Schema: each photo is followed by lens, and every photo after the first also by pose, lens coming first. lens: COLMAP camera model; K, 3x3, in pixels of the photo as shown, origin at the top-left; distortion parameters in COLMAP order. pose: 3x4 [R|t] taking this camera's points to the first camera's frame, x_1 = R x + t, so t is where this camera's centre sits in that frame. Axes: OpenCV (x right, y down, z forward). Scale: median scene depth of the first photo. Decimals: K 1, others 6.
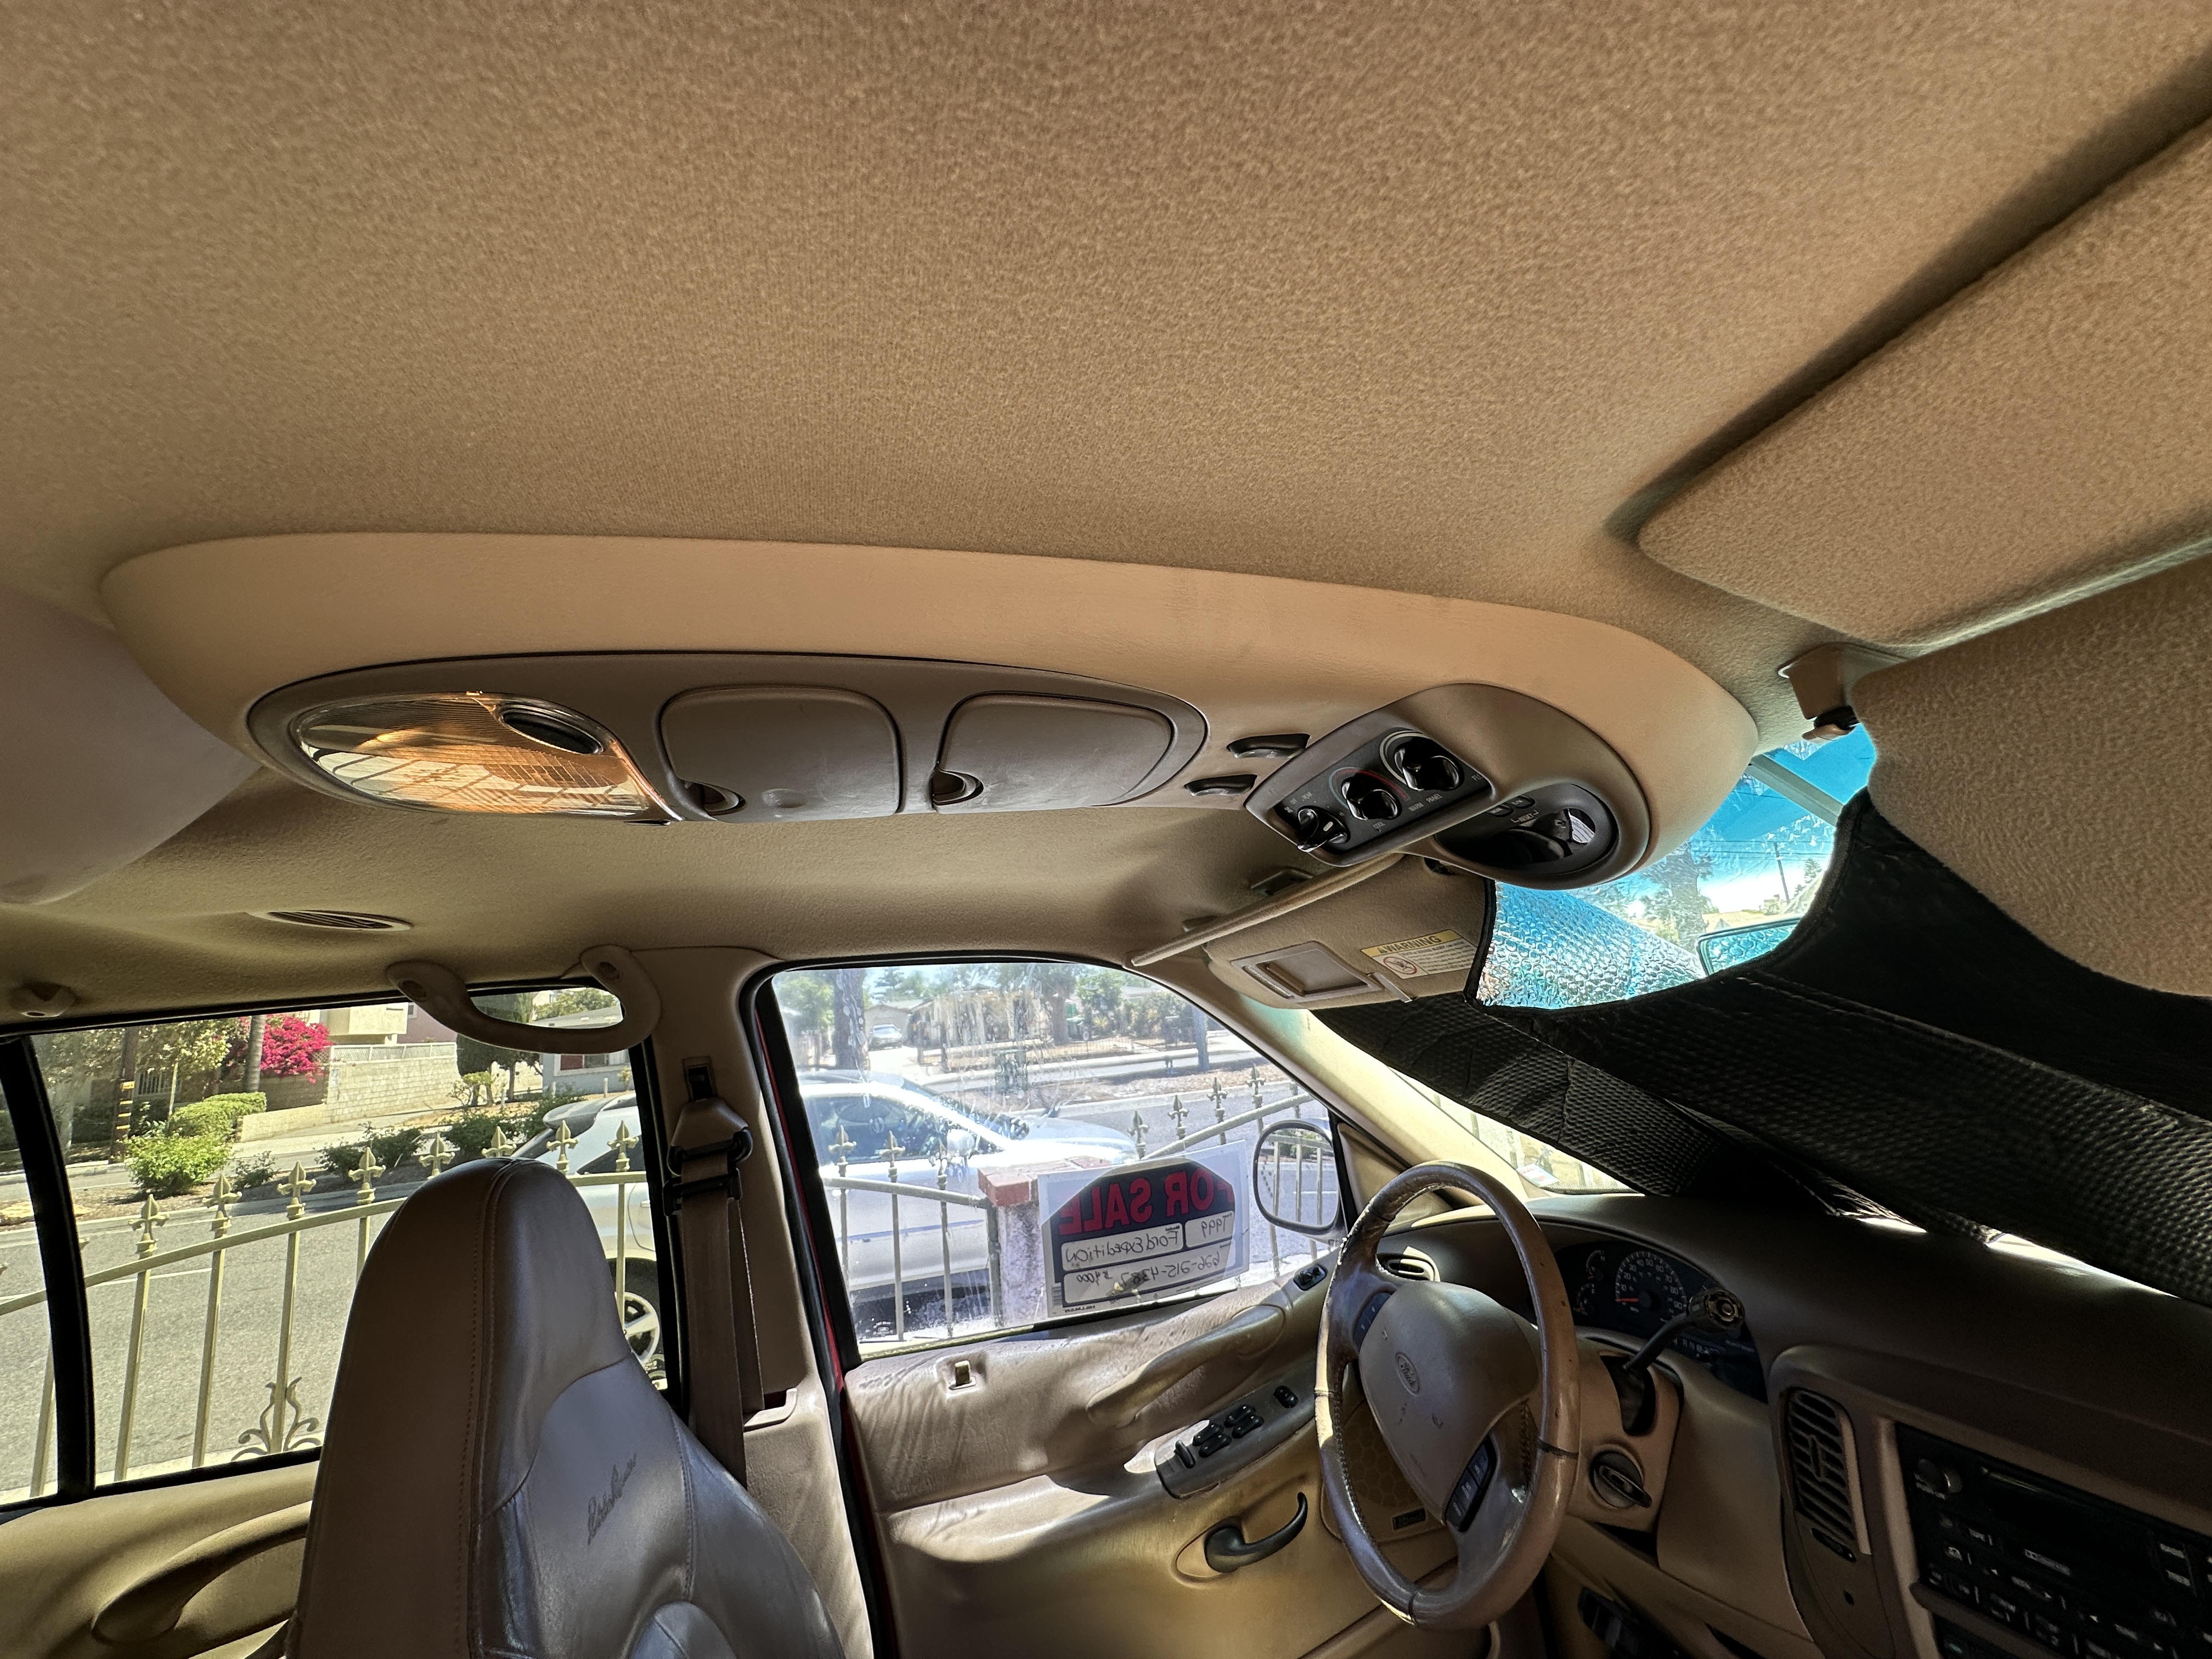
lens RADIAL K [[887.2, 0, 1101.8], [0, 887.2, 823.9], [0, 0, 1]] dist [-0.005175, 0.001308]
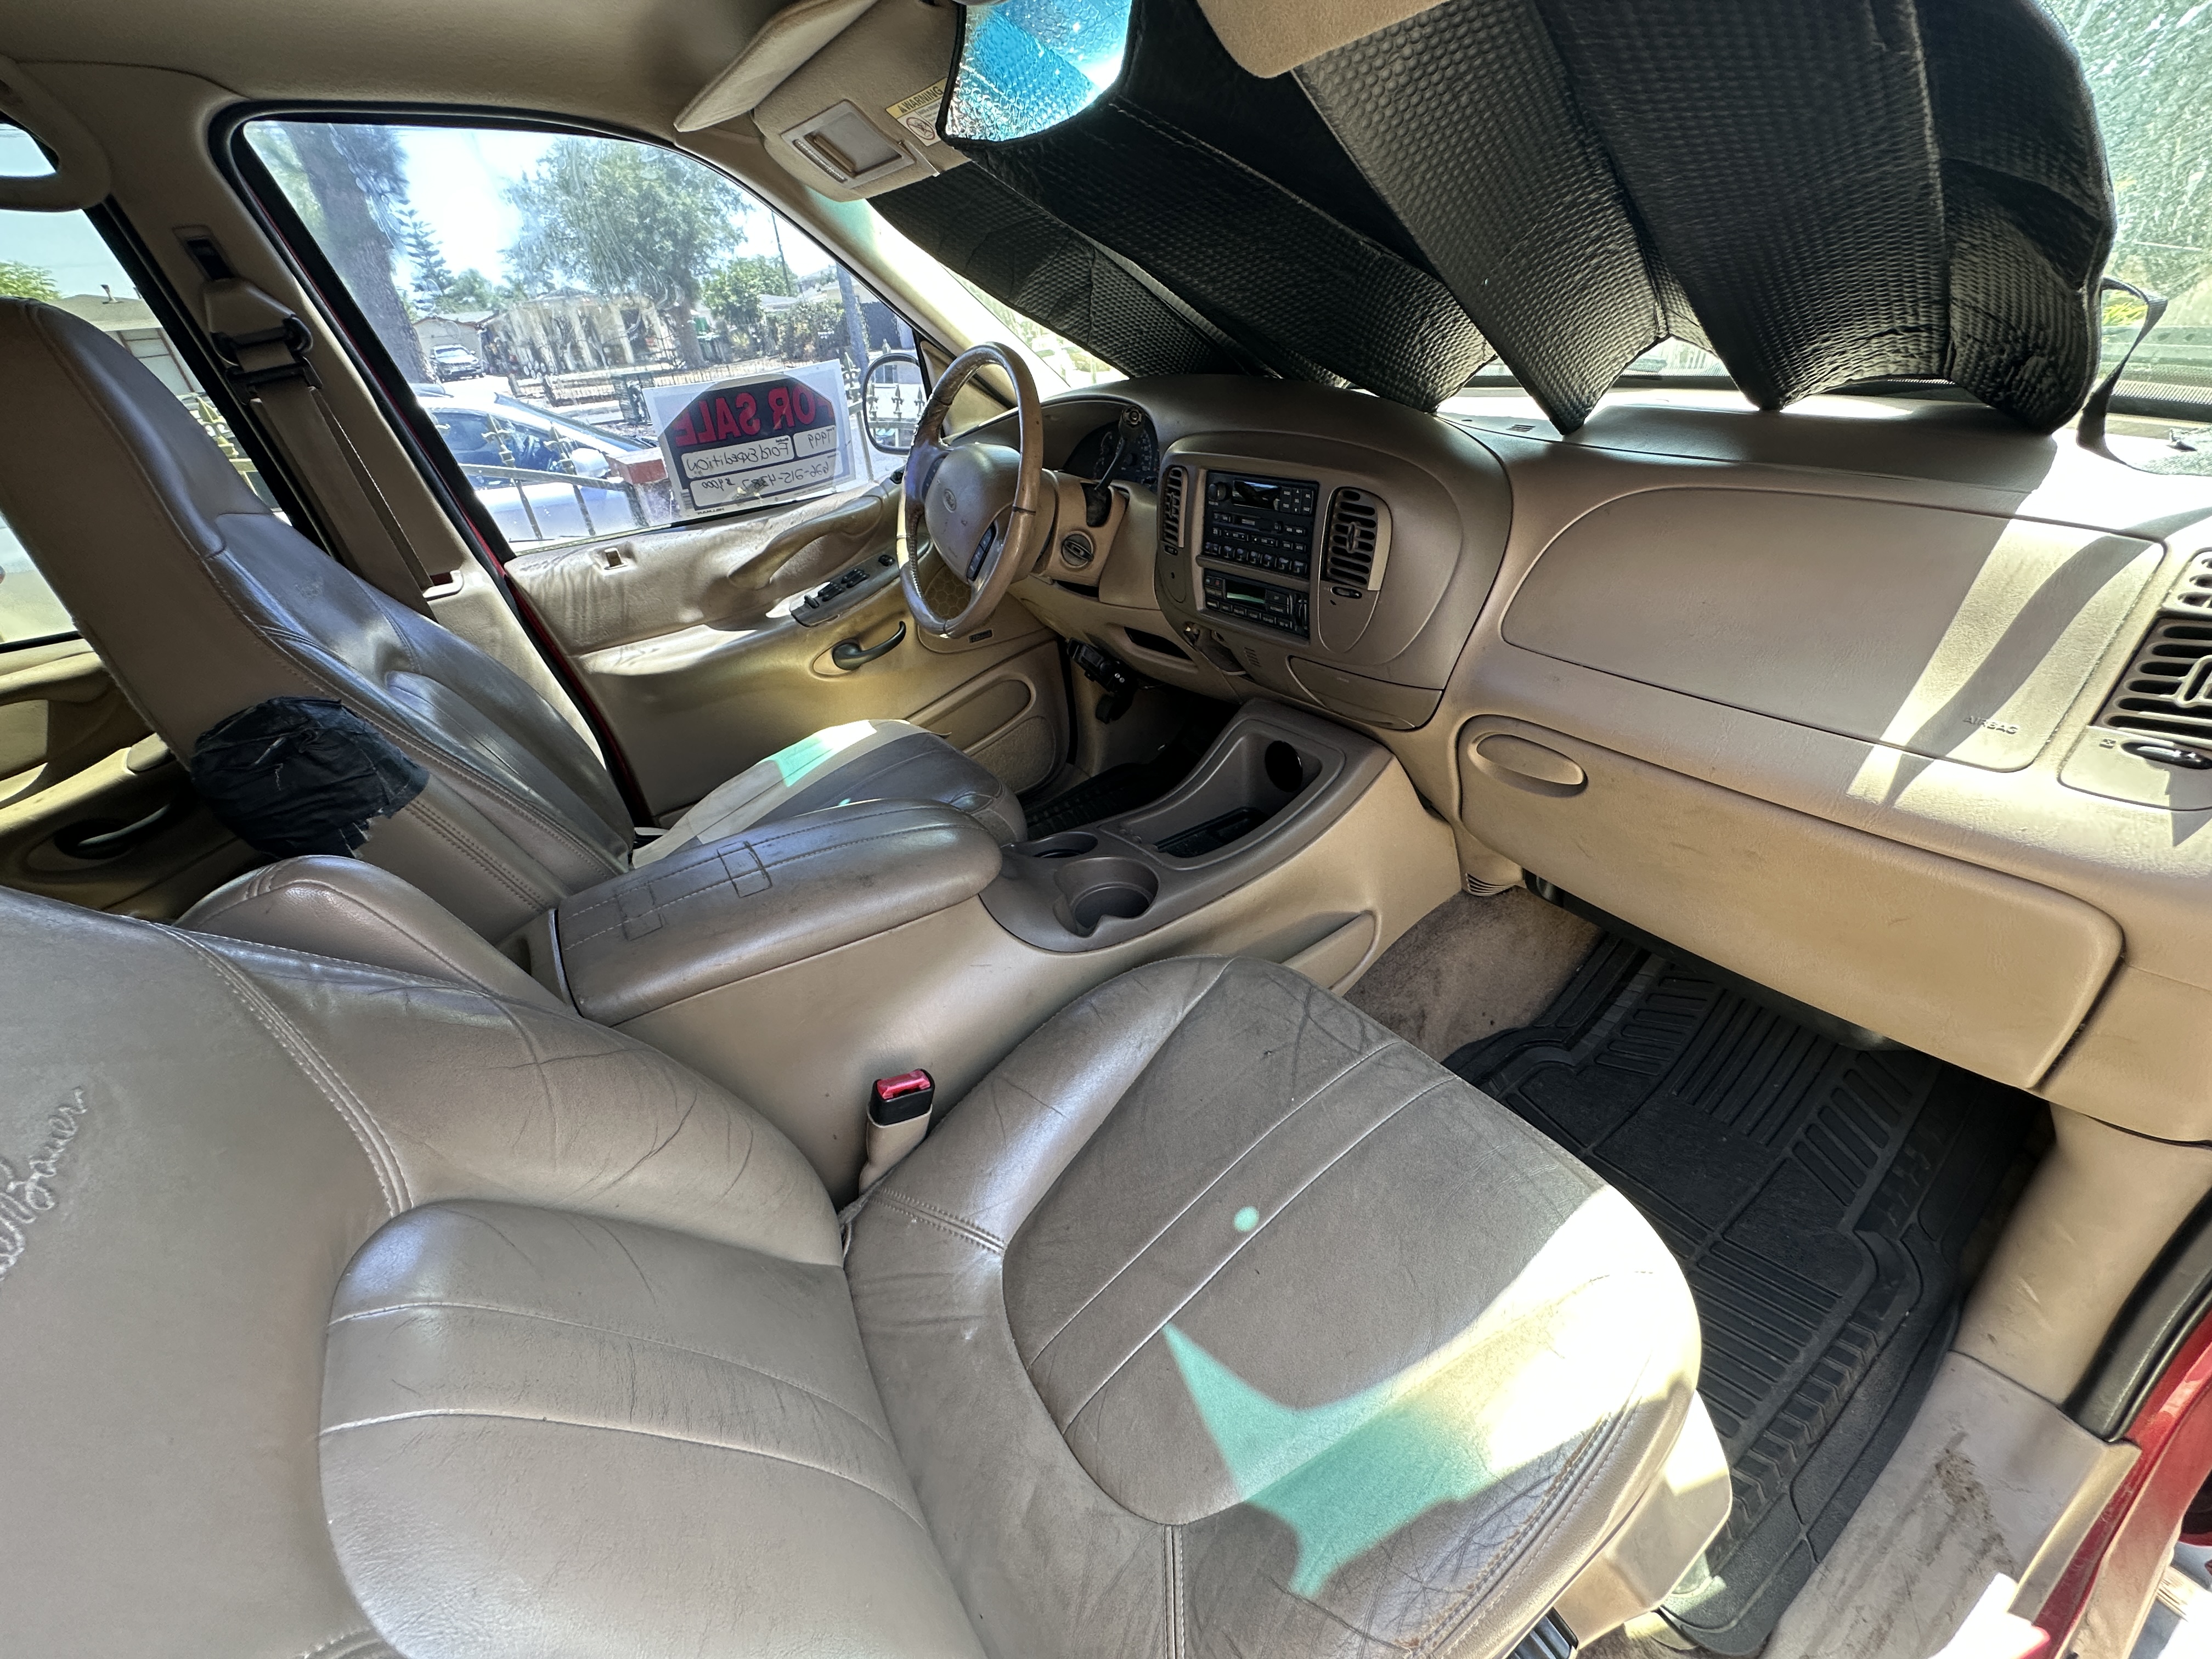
lens RADIAL K [[887.2, 0, 1103.7], [0, 887.2, 826.2], [0, 0, 1]] dist [-0.005175, 0.001308]
pose [[0.941758, -0.161243, 0.295114, 0.062012], [-0.073228, 0.758173, 0.647929, 0.066248], [-0.328222, -0.631803, 0.702208, -0.325511]]
